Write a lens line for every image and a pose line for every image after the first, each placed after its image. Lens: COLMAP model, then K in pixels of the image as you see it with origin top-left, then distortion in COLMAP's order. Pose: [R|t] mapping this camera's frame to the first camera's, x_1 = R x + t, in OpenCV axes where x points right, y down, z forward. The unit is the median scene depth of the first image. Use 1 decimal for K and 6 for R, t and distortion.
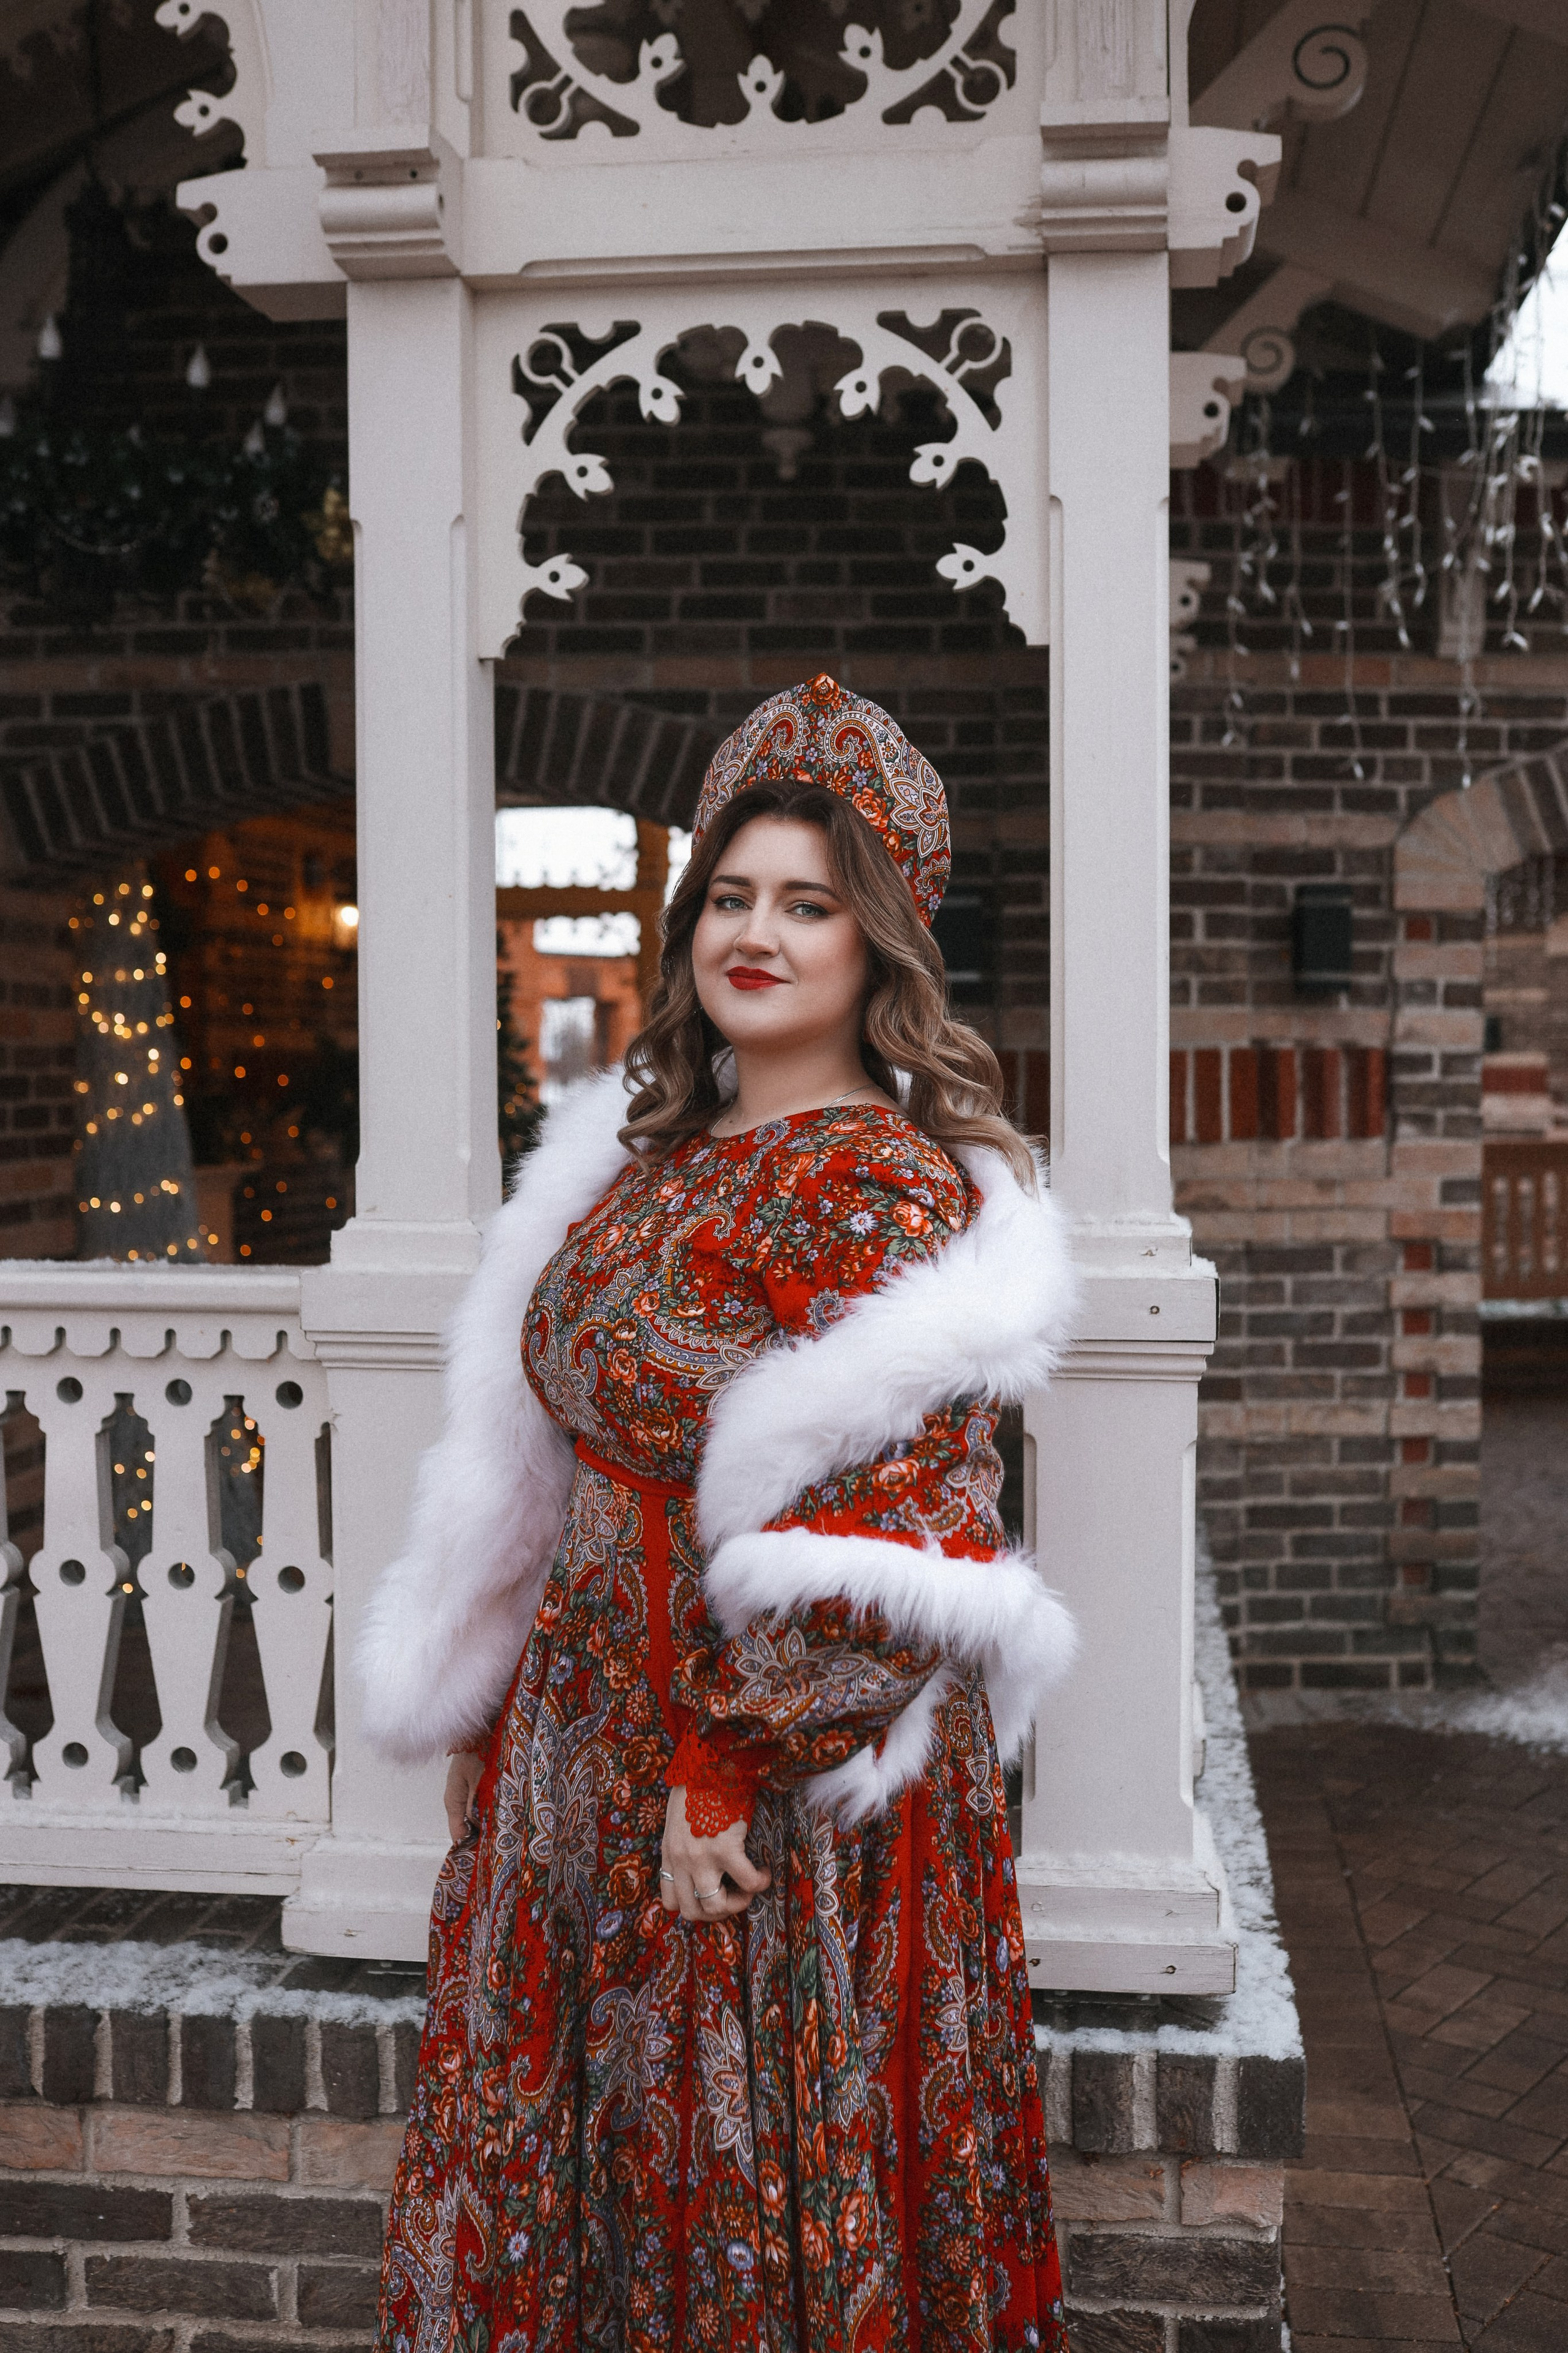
lens RADIAL K [[2340.1, 0, 838.6], [0, 2340.1, 1160.2], [0, 0, 1]] dist [-0.003074, 0.000000]
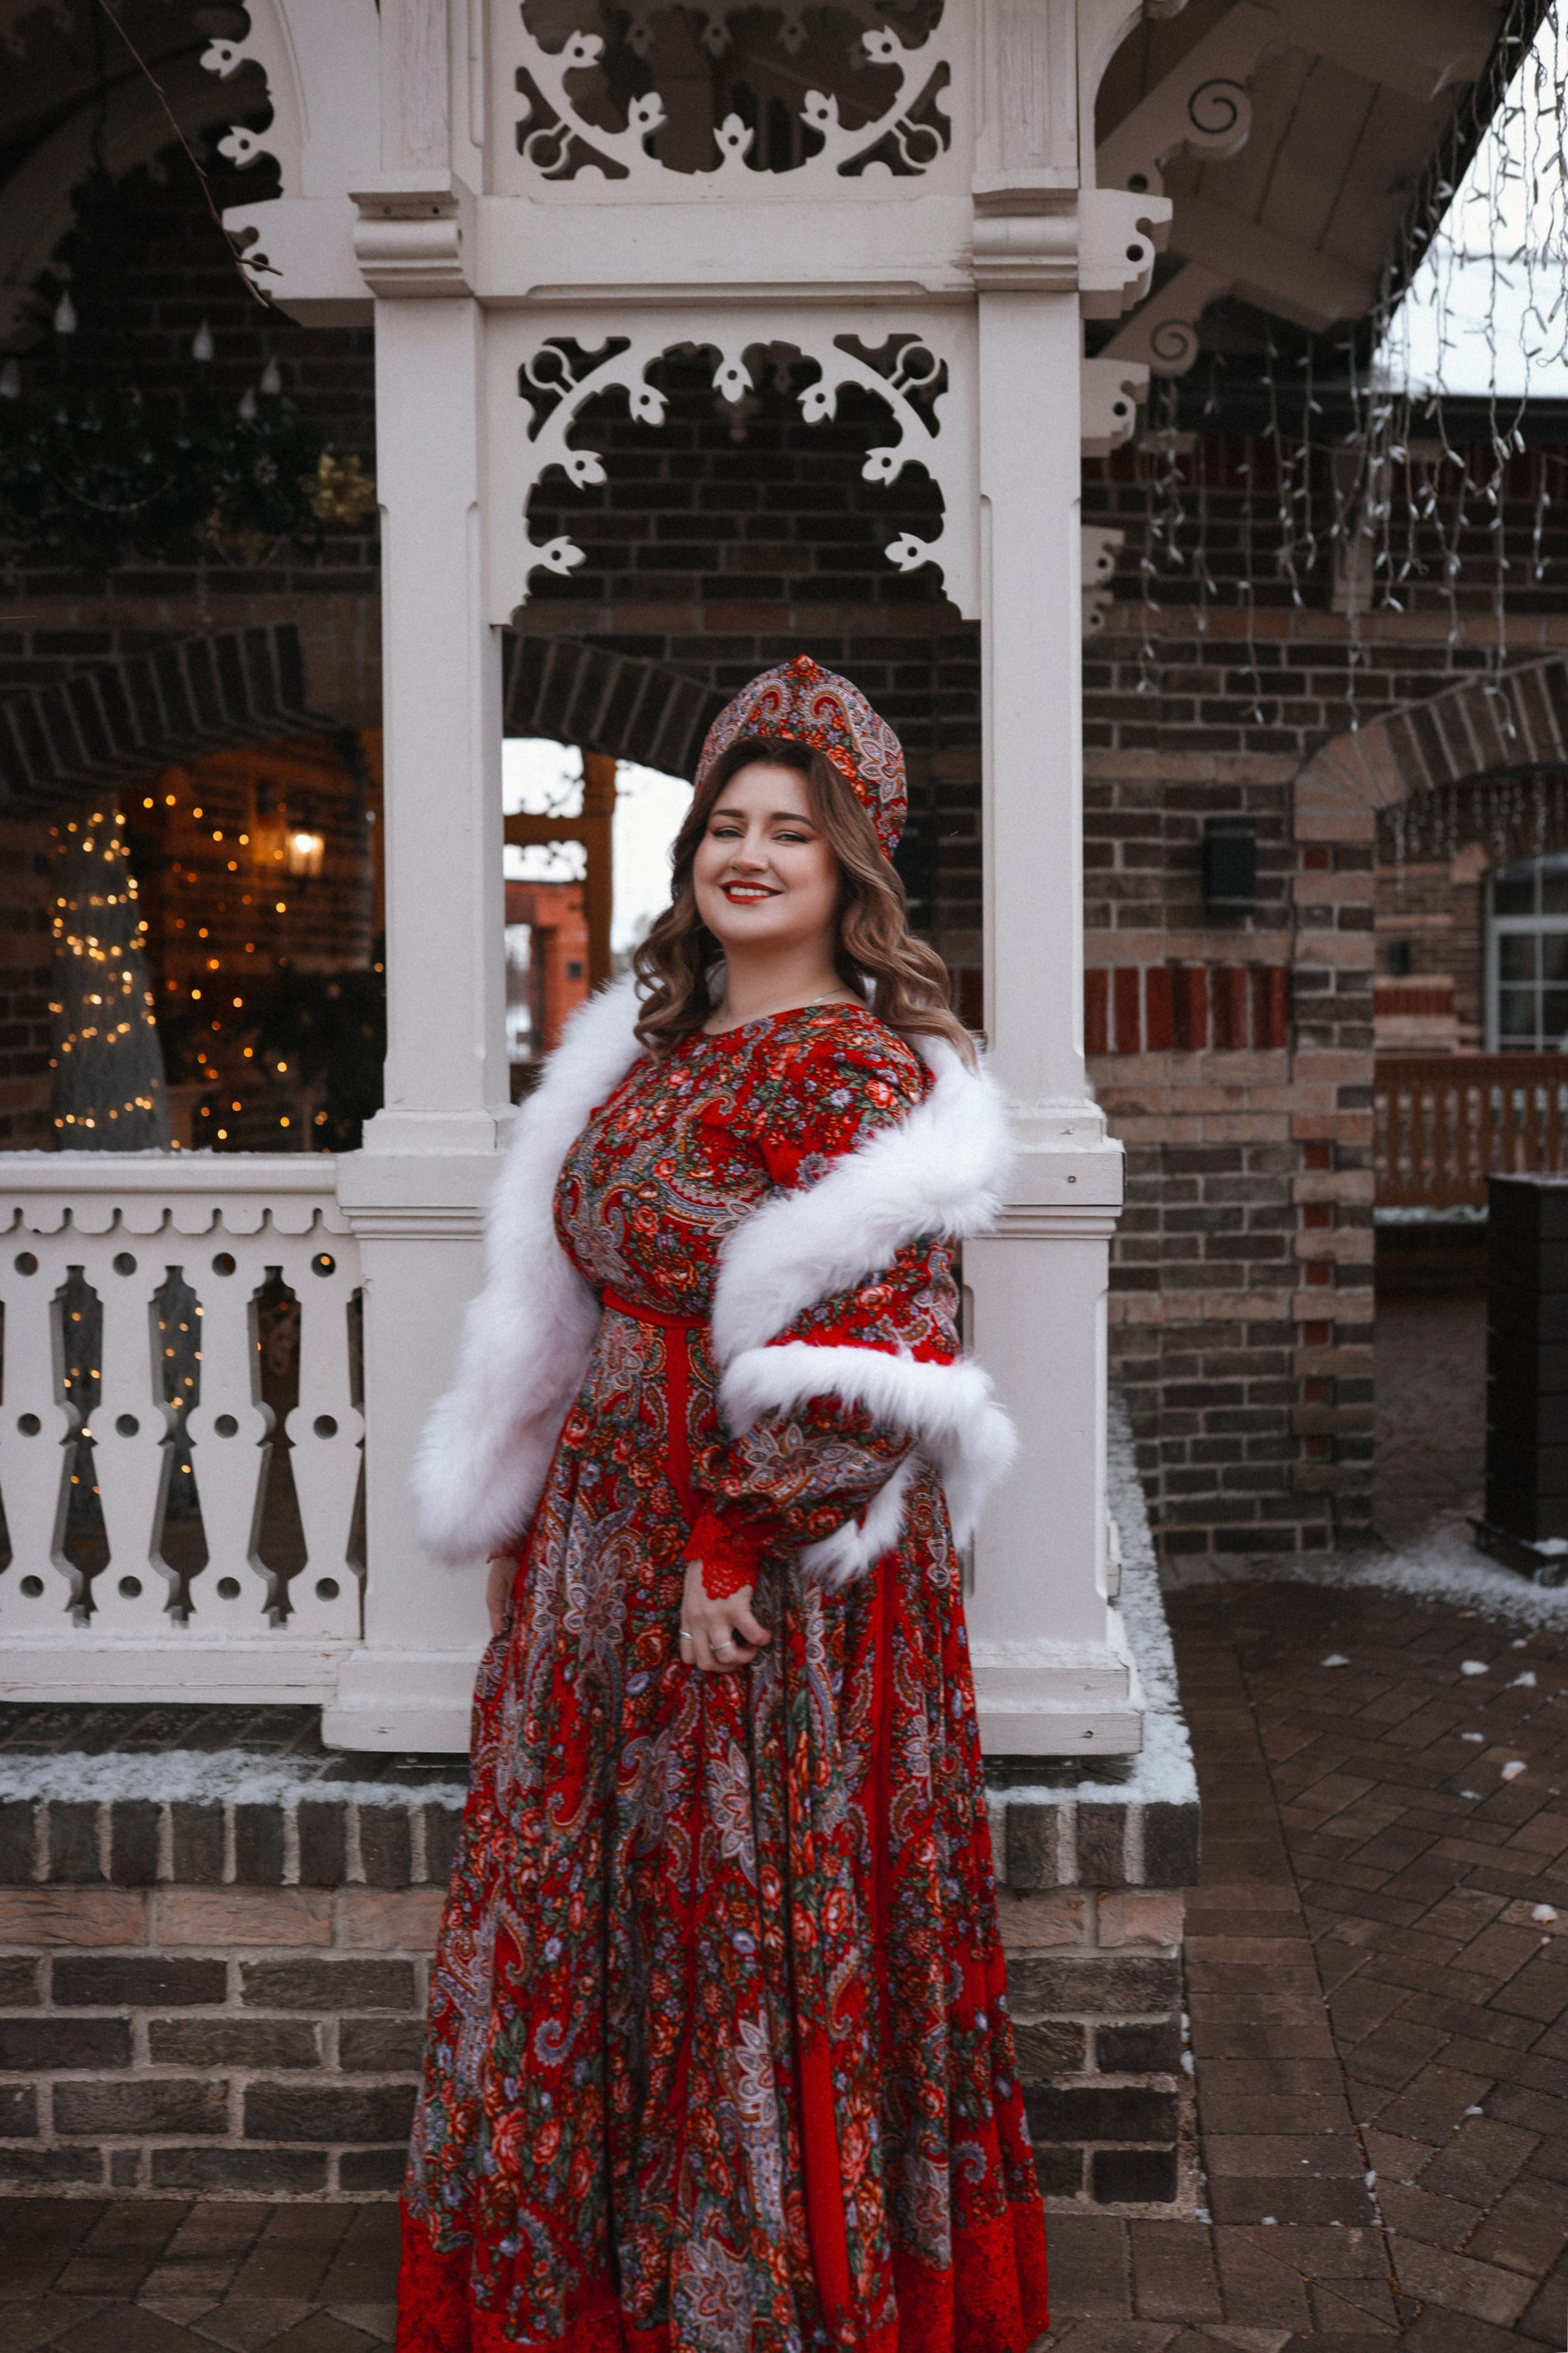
lens RADIAL K [[2256.1, 0, 958.3], [0, 2256.1, 1073.5], [0, 0, 1]] dist [-0.011542, 0.000000]
pose [[0.996839, -0.005072, 0.079288, -0.012629], [0.005265, 0.999984, -0.002227, 0.010826], [-0.079276, 0.002638, 0.996849, -0.129276]]
